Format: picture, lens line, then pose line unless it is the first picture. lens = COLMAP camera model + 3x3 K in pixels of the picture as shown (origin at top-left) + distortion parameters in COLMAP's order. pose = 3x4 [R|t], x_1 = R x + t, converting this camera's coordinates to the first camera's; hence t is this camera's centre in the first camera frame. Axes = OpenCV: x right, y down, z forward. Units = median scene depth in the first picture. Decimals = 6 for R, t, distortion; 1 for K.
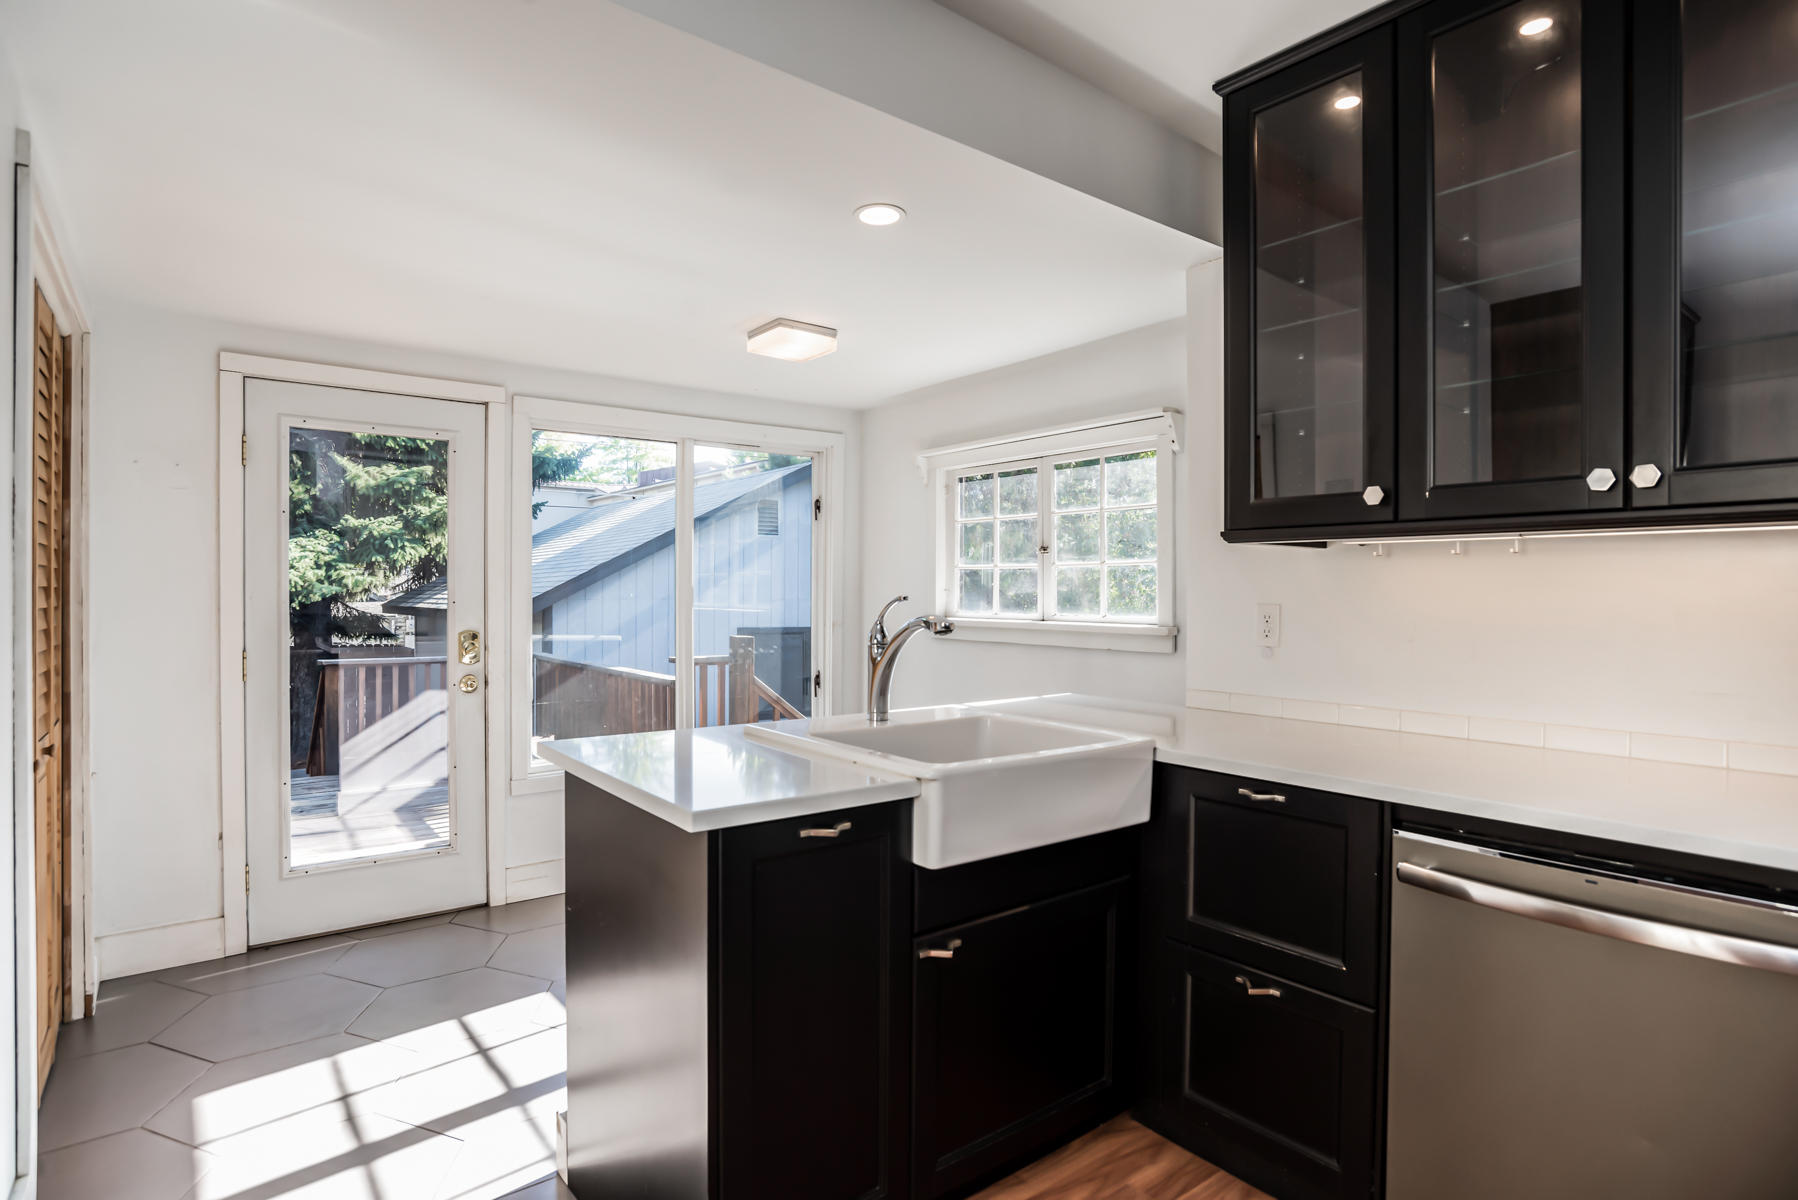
lens RADIAL K [[930.6, 0, 888.0], [0, 930.6, 604.4], [0, 0, 1]] dist [-0.024470, 0.000937]
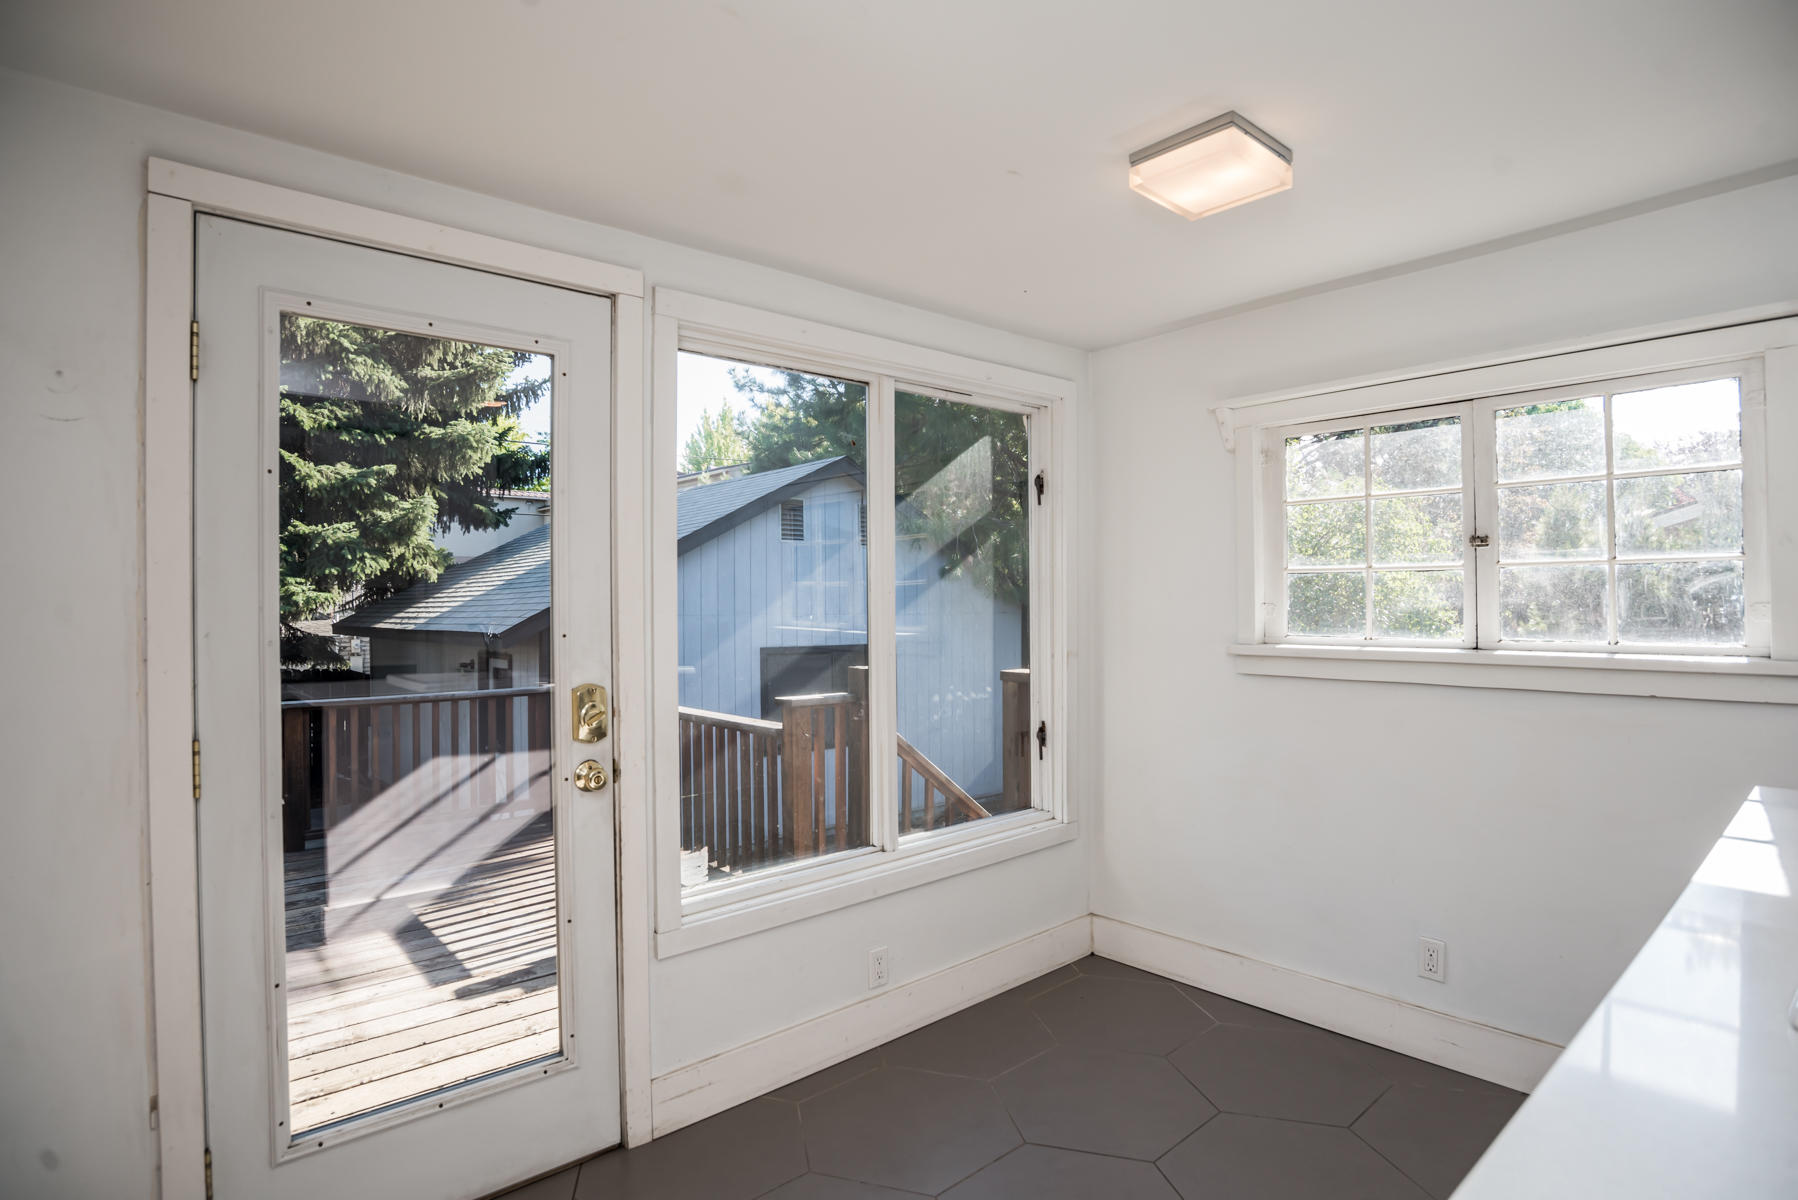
lens RADIAL K [[925.4, 0, 895.2], [0, 925.4, 605.8], [0, 0, 1]] dist [-0.061891, 0.018643]
pose [[0.997414, -0.010137, 0.071155, -0.261867], [0.010914, 0.999885, -0.010543, -0.010254], [-0.071040, 0.011292, 0.997410, 0.358540]]
